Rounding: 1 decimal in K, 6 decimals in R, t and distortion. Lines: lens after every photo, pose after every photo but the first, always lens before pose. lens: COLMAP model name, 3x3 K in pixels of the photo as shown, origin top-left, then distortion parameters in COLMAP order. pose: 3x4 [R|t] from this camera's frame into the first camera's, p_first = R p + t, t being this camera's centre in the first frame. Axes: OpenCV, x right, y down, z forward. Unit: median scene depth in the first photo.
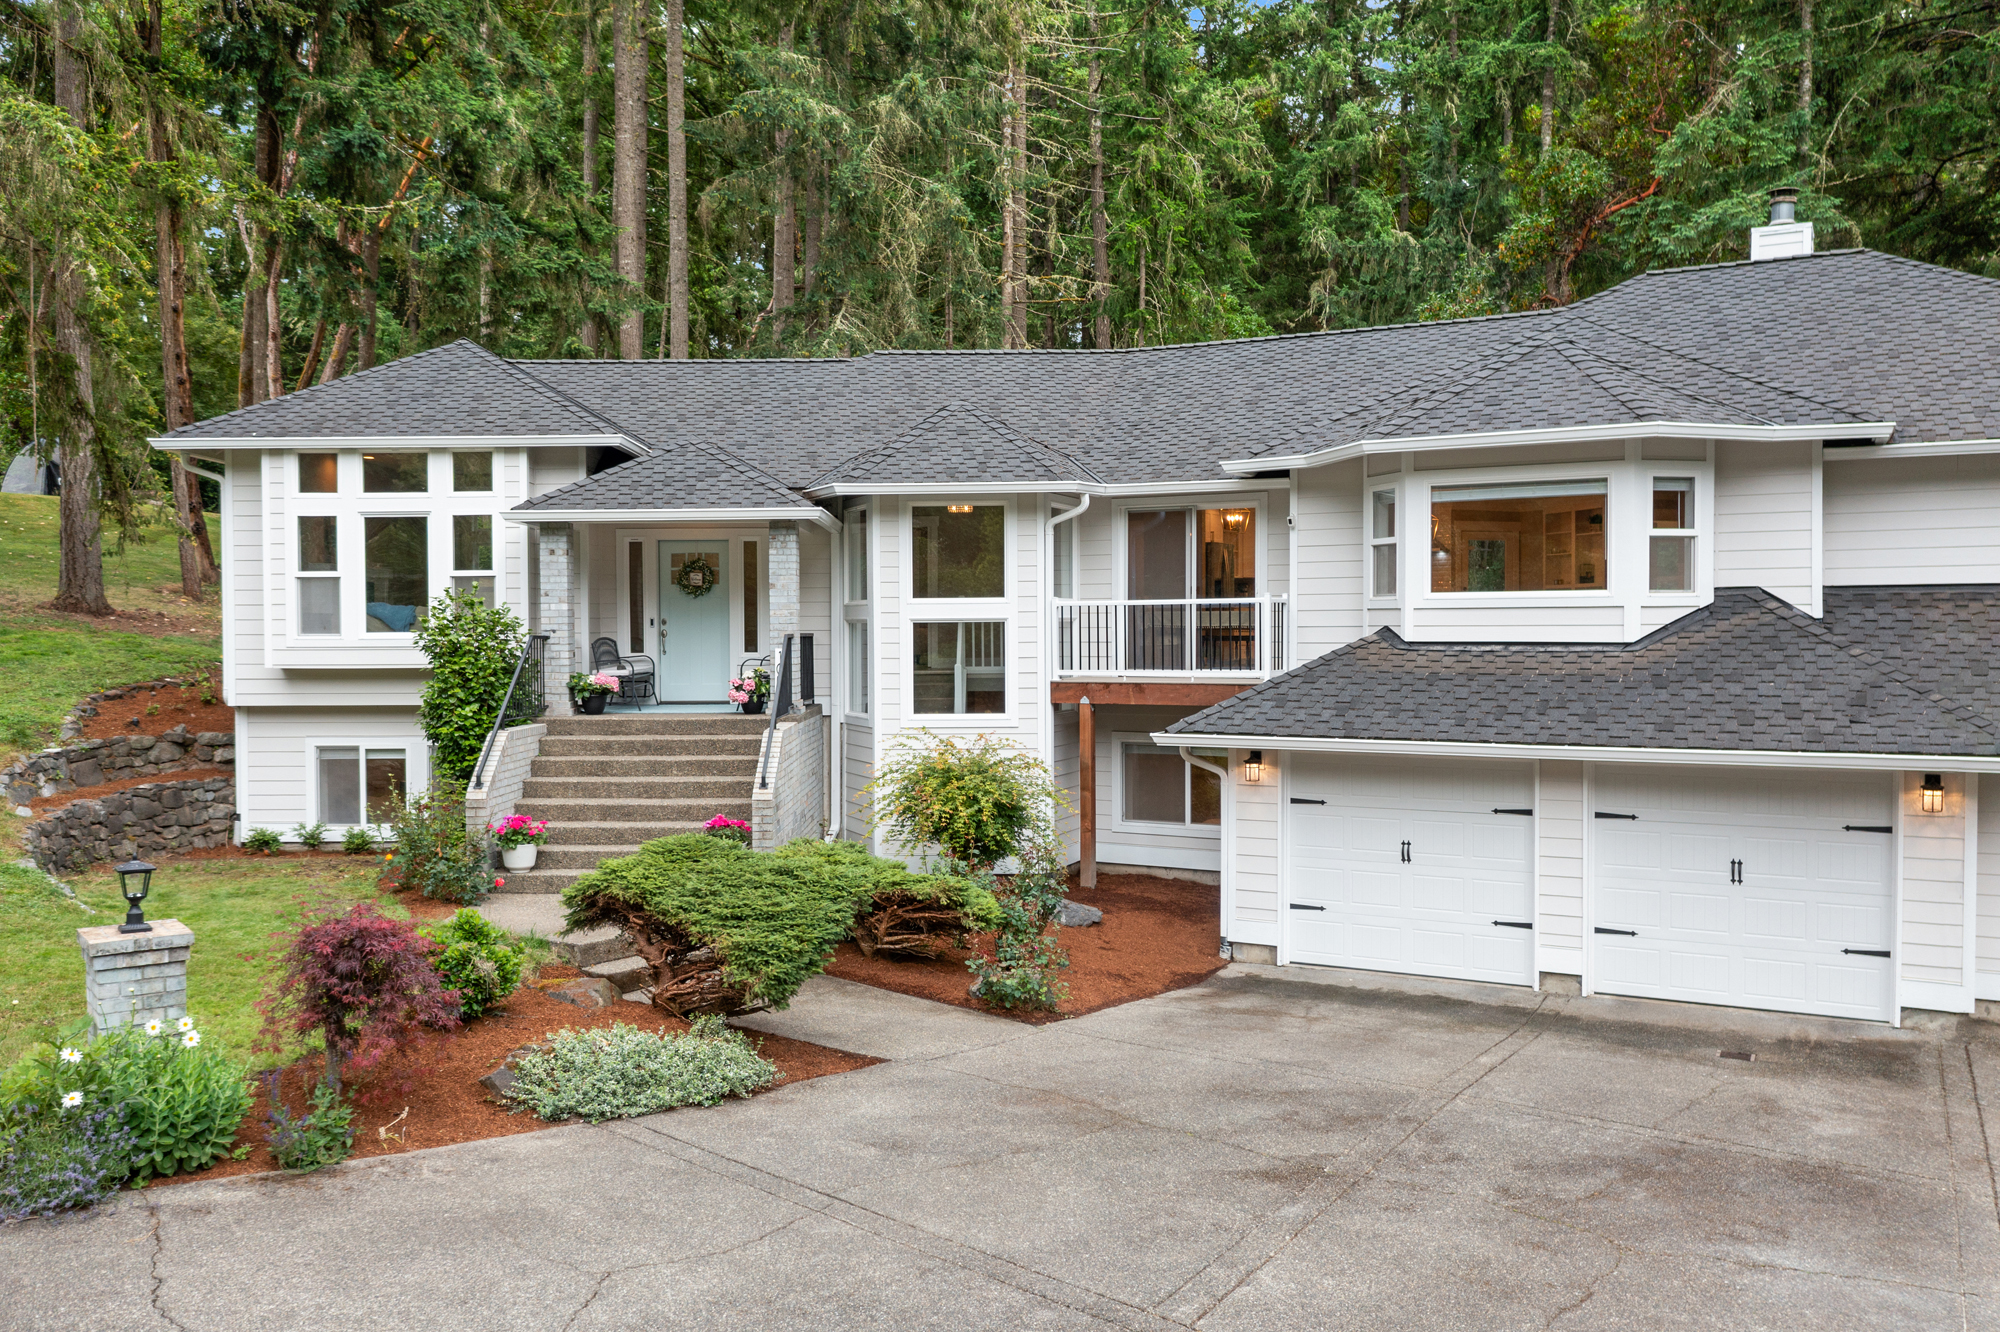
lens RADIAL K [[1605.9, 0, 1008.8], [0, 1605.9, 669.7], [0, 0, 1]] dist [-0.009804, -0.002394]
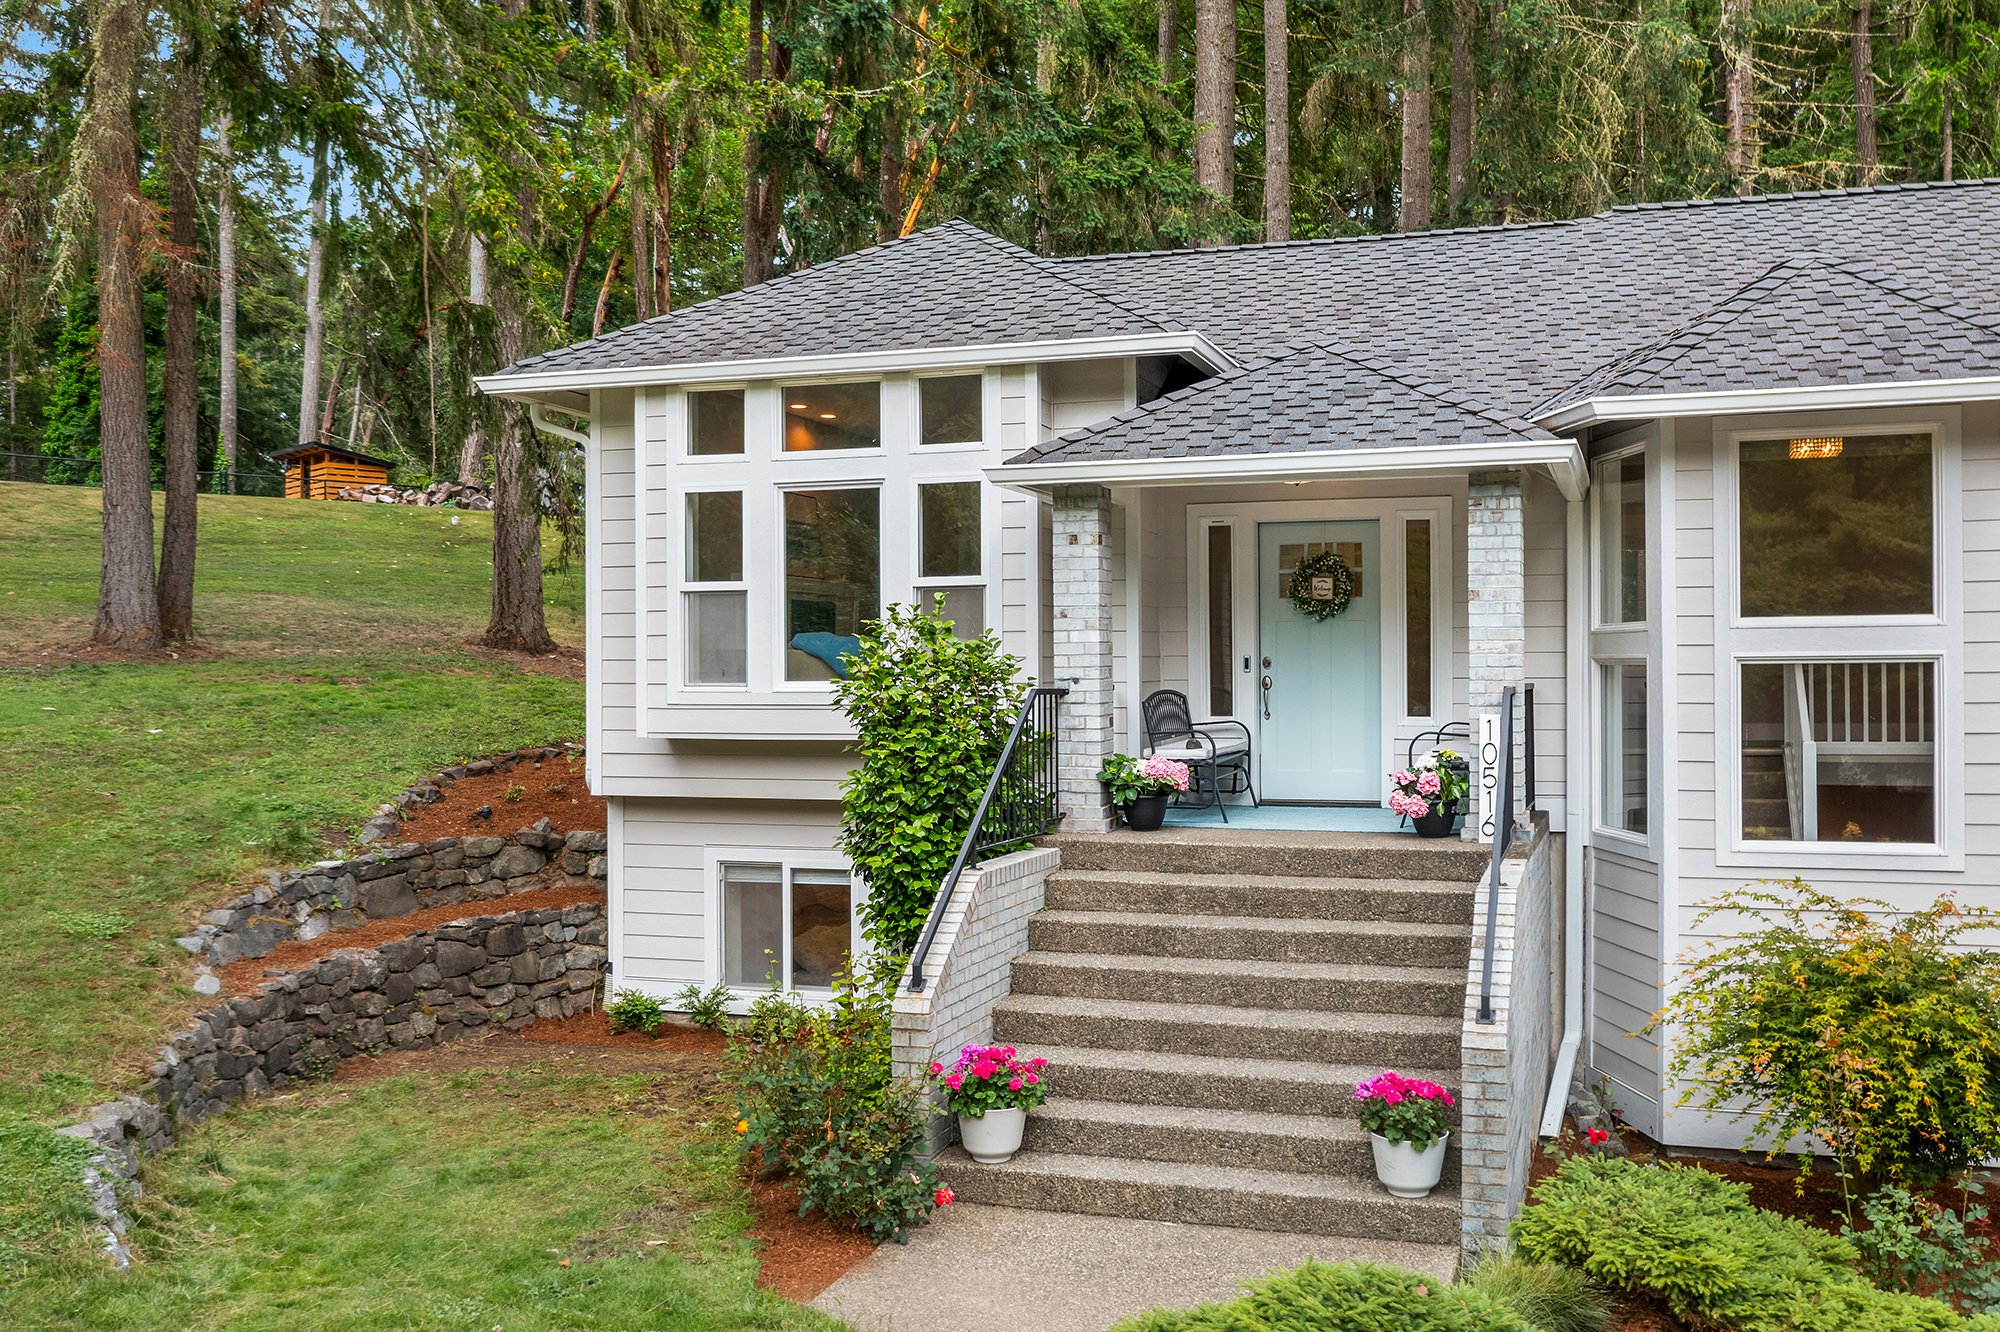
lens RADIAL K [[1808.3, 0, 1052.0], [0, 1808.3, 657.6], [0, 0, 1]] dist [0.012572, -0.001873]
pose [[0.948972, -0.001840, -0.315356, -0.088174], [-0.007476, 0.999571, -0.028329, -0.013282], [0.315273, 0.029241, 0.948550, 0.380355]]
